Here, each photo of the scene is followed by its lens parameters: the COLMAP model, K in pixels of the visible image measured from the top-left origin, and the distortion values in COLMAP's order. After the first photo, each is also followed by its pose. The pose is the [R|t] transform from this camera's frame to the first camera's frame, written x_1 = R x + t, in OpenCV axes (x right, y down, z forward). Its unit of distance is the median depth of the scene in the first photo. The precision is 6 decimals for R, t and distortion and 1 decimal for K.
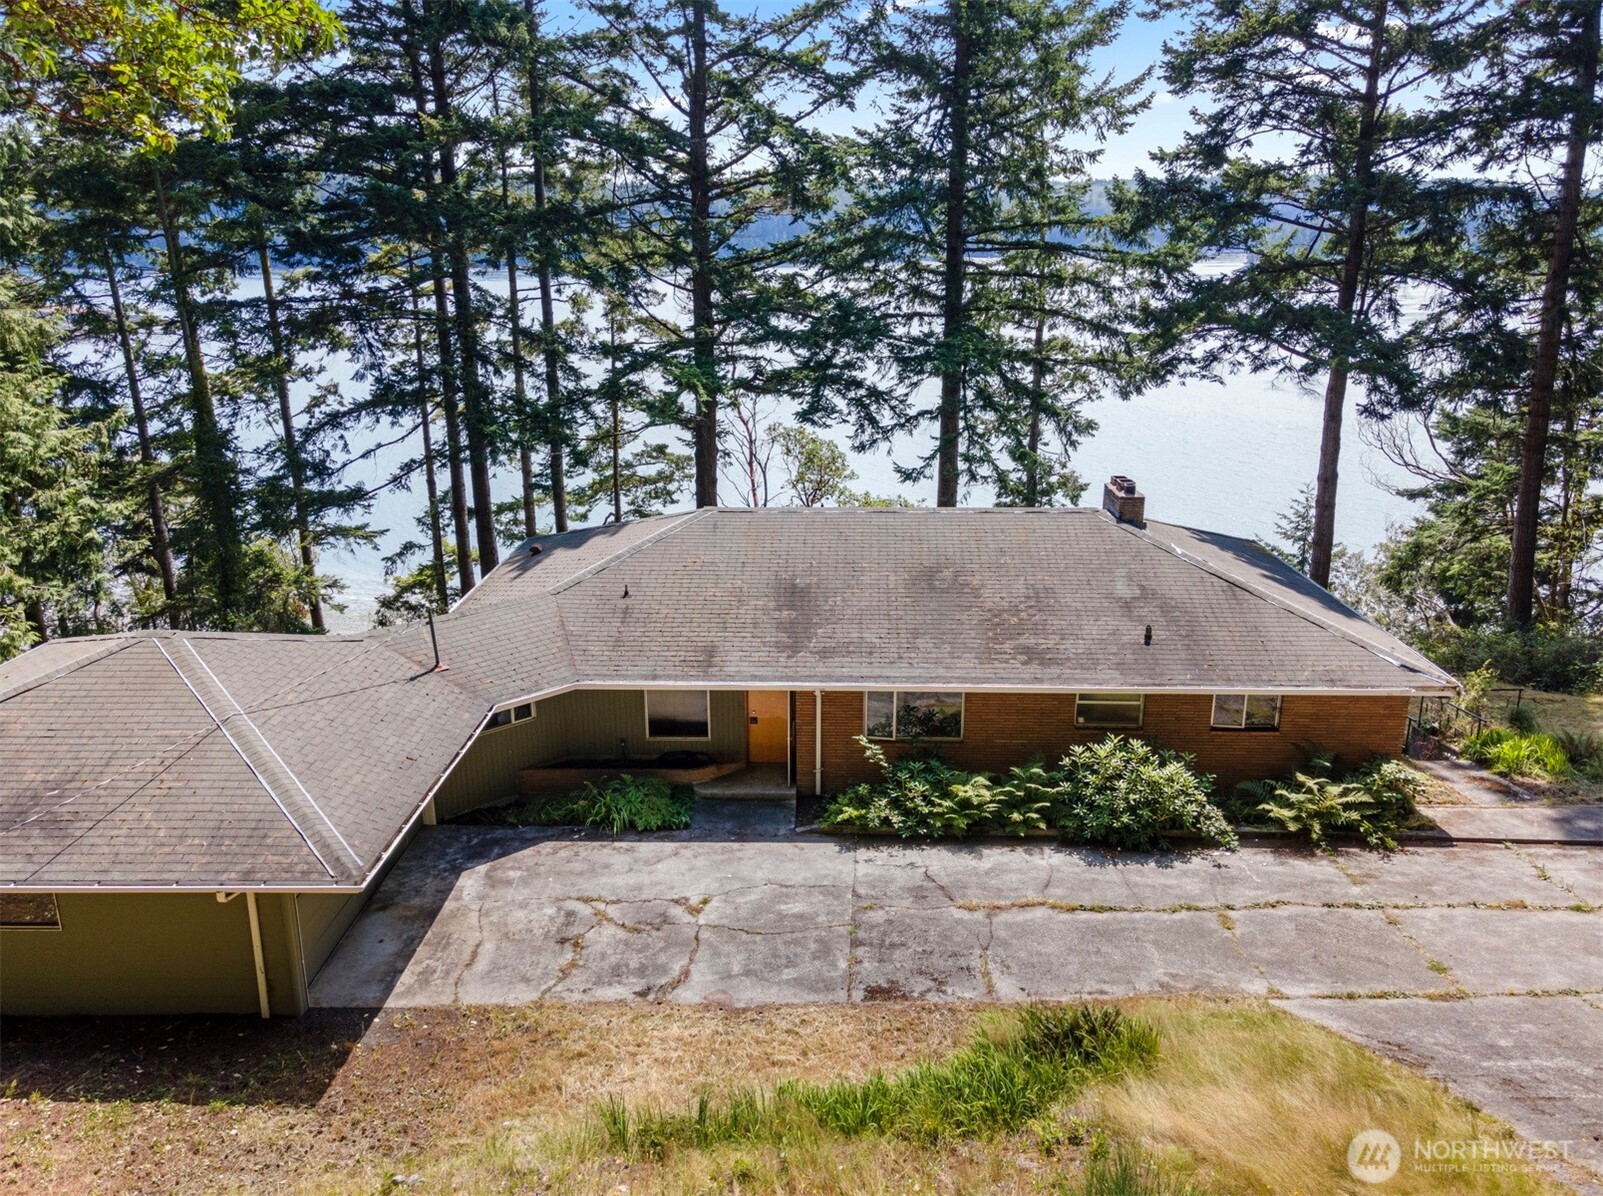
lens RADIAL K [[1141.6, 0, 800.7], [0, 1141.6, 588.0], [0, 0, 1]] dist [0.034438, -0.006025]
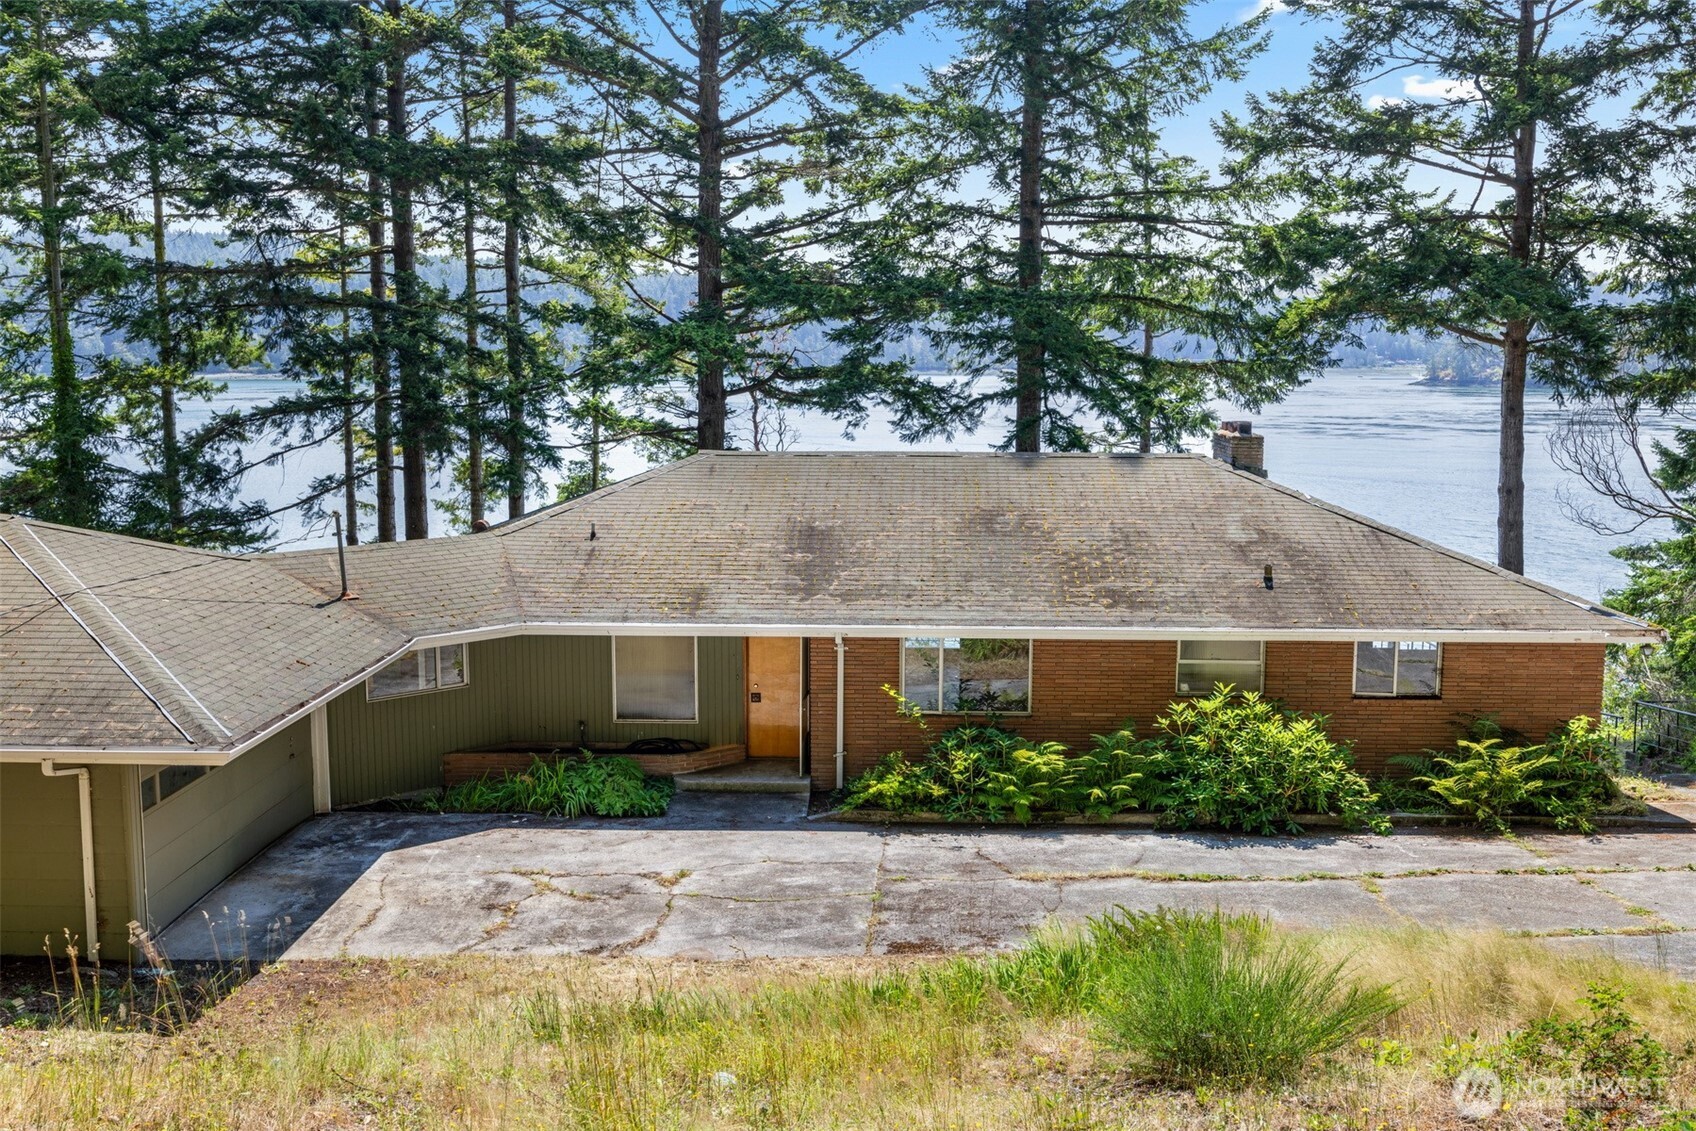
lens RADIAL K [[1532.0, 0, 853.2], [0, 1532.0, 559.3], [0, 0, 1]] dist [-0.003107, 0.006528]
pose [[0.999959, 0.008176, 0.003832, 0.020779], [-0.007513, 0.988796, -0.149083, 0.195330], [-0.005008, 0.149048, 0.988817, -0.022003]]
